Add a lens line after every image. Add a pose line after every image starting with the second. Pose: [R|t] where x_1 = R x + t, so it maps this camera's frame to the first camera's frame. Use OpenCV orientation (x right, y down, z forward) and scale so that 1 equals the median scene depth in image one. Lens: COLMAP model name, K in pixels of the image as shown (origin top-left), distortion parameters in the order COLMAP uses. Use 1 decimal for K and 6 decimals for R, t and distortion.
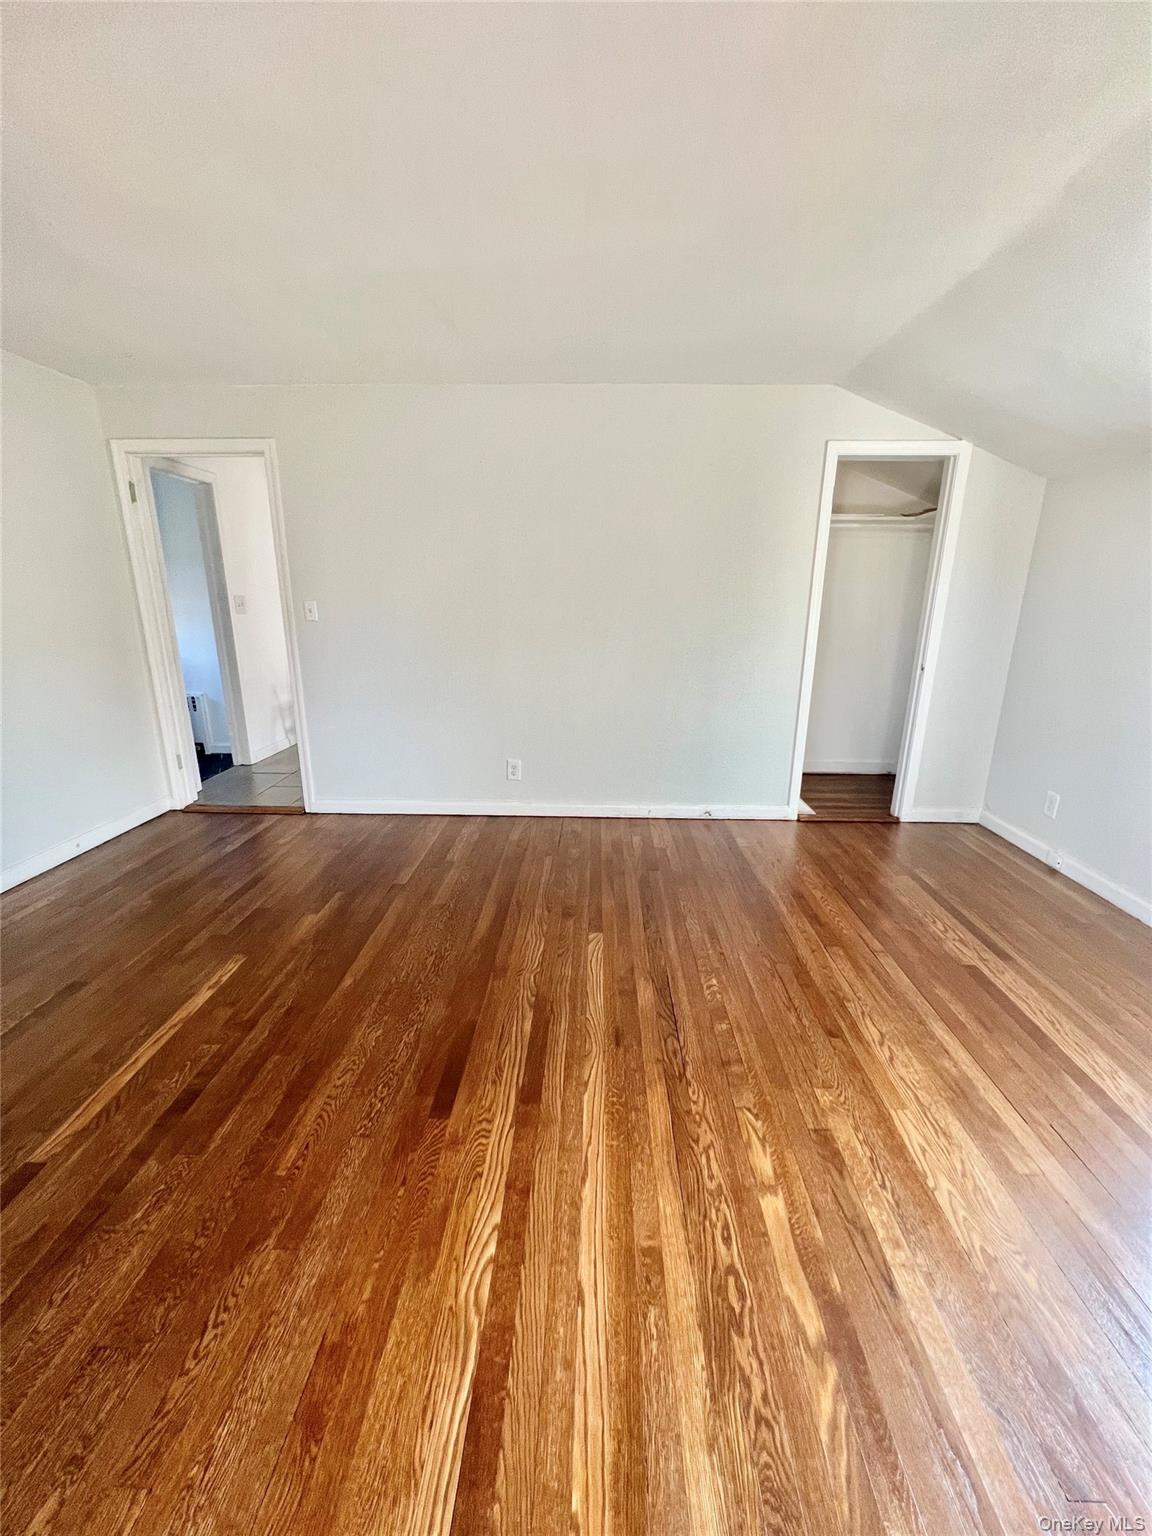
lens RADIAL K [[612.7, 0, 576.7], [0, 612.7, 765.0], [0, 0, 1]] dist [-0.002136, -0.000159]
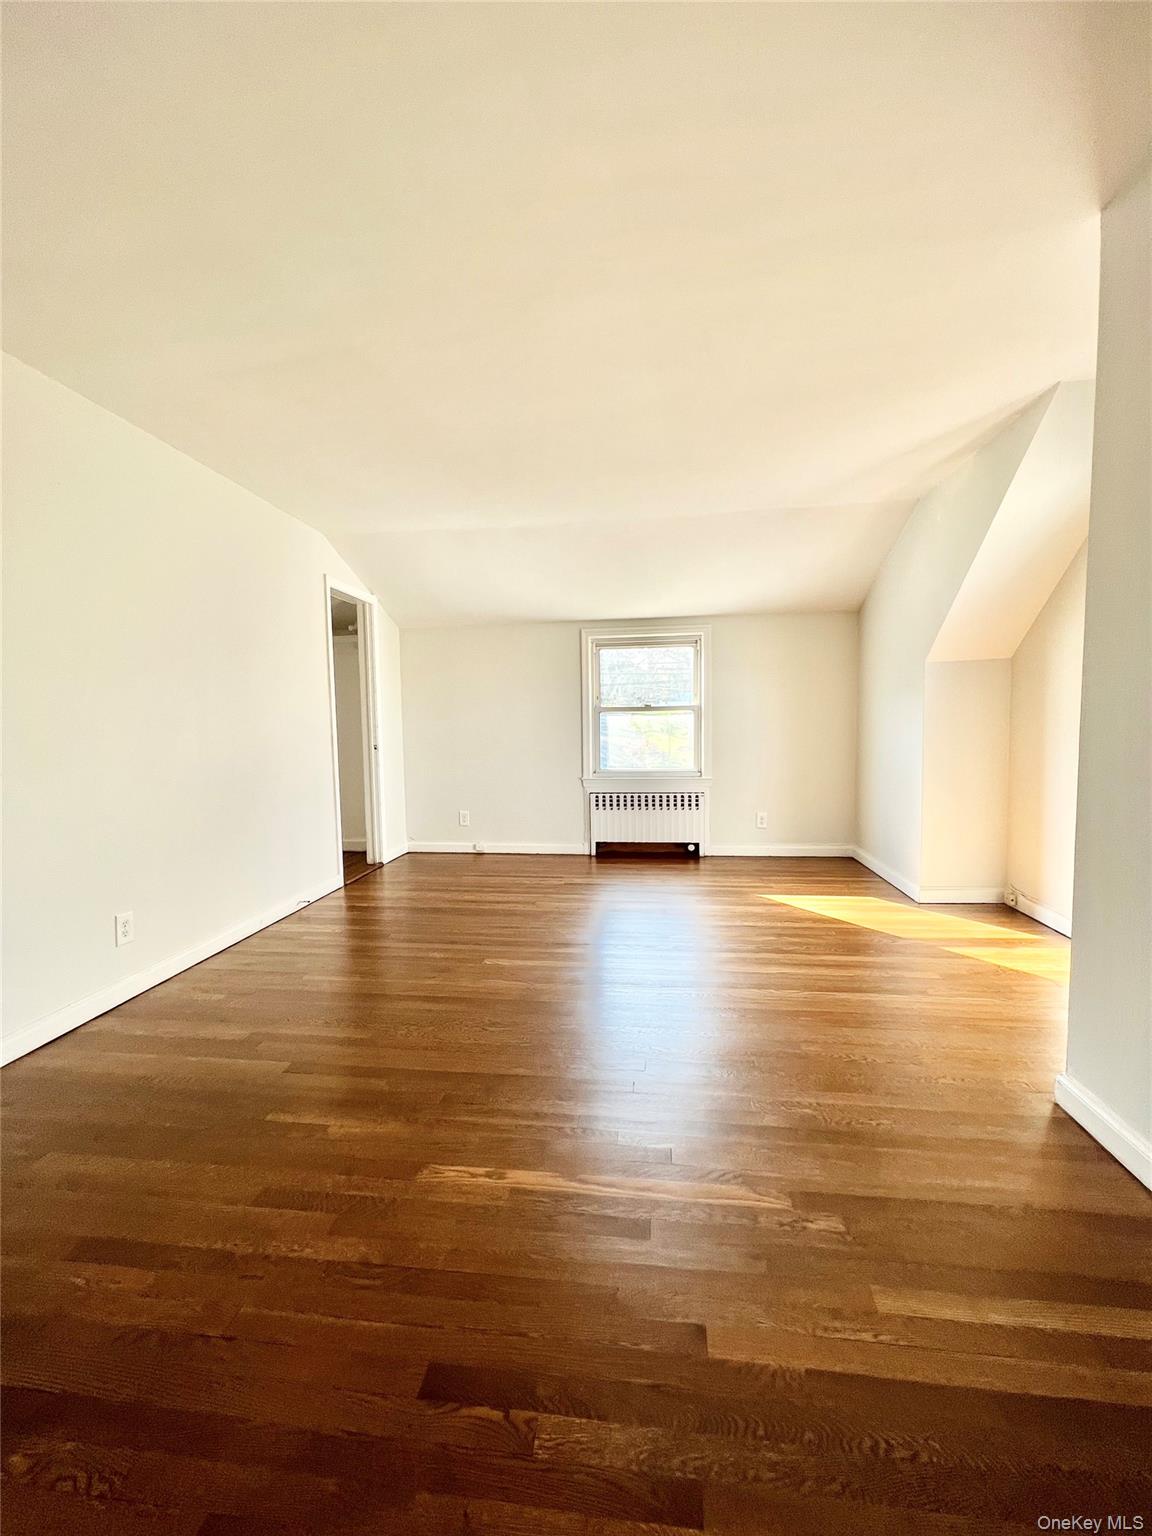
lens RADIAL K [[612.7, 0, 576.7], [0, 612.7, 765.0], [0, 0, 1]] dist [-0.002136, -0.000159]
pose [[0.097793, -0.077506, 0.992184, -0.974846], [0.283059, 0.957954, 0.046932, -0.075302], [-0.954104, 0.276257, 0.115620, 0.547759]]
